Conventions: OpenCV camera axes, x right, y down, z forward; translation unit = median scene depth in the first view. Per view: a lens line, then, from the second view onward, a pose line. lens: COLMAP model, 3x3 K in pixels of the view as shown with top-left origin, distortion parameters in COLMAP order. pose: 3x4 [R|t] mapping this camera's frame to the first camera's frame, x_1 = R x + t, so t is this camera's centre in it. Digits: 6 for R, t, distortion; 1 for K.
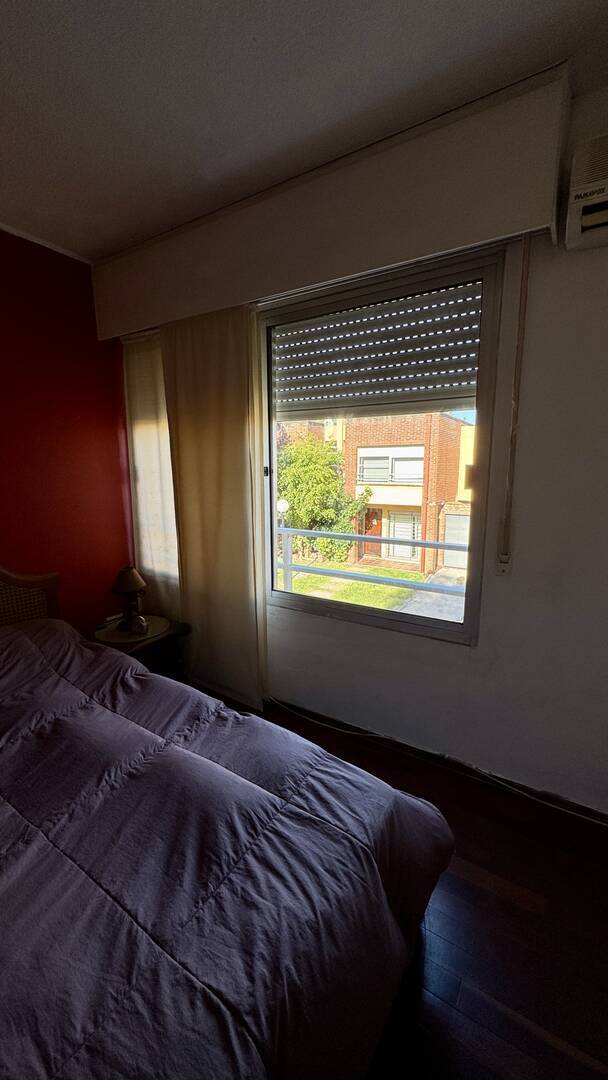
lens RADIAL K [[433.3, 0, 303.9], [0, 433.3, 537.9], [0, 0, 1]] dist [-0.002652, 0.000157]
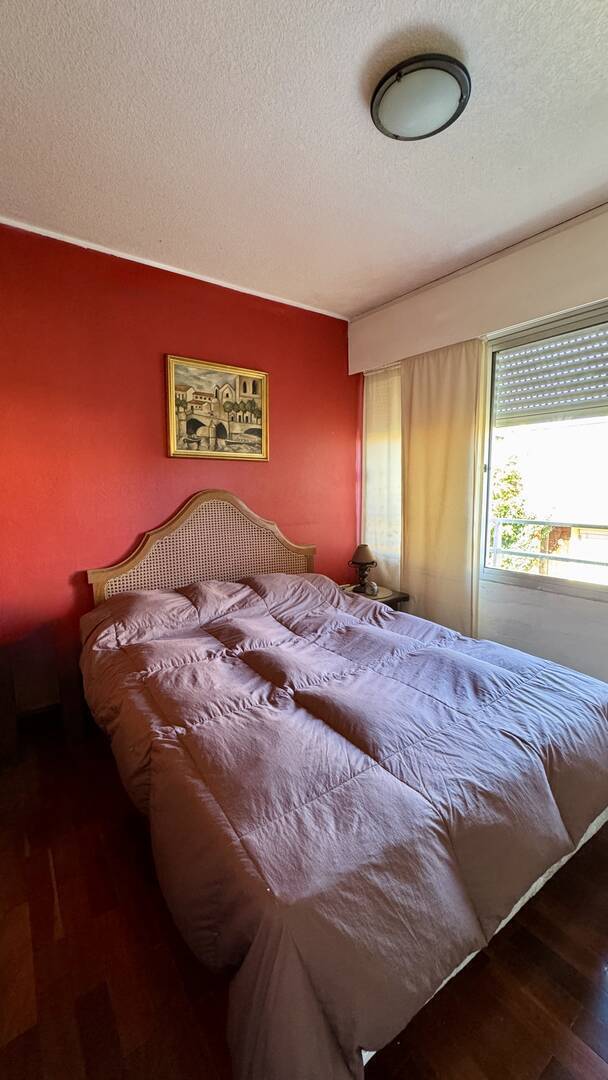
lens RADIAL K [[433.3, 0, 304.2], [0, 433.3, 538.4], [0, 0, 1]] dist [-0.002652, 0.000157]
pose [[0.932950, 0.041197, -0.357642, -0.124257], [-0.055530, 0.998009, -0.029895, 0.114718], [0.355698, 0.047750, 0.933380, -0.330240]]
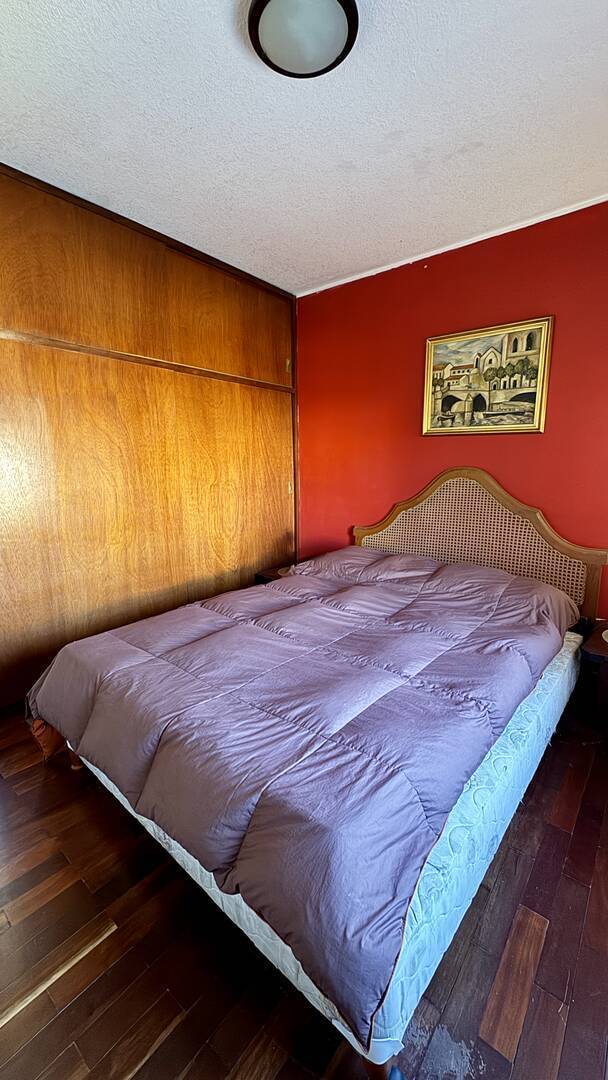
lens RADIAL K [[433.3, 0, 301.0], [0, 433.3, 536.2], [0, 0, 1]] dist [-0.002652, 0.000157]
pose [[-0.116849, 0.171405, -0.978247, 0.464929], [-0.160101, 0.968861, 0.188884, -0.025892], [0.980160, 0.178689, -0.085768, 0.480970]]
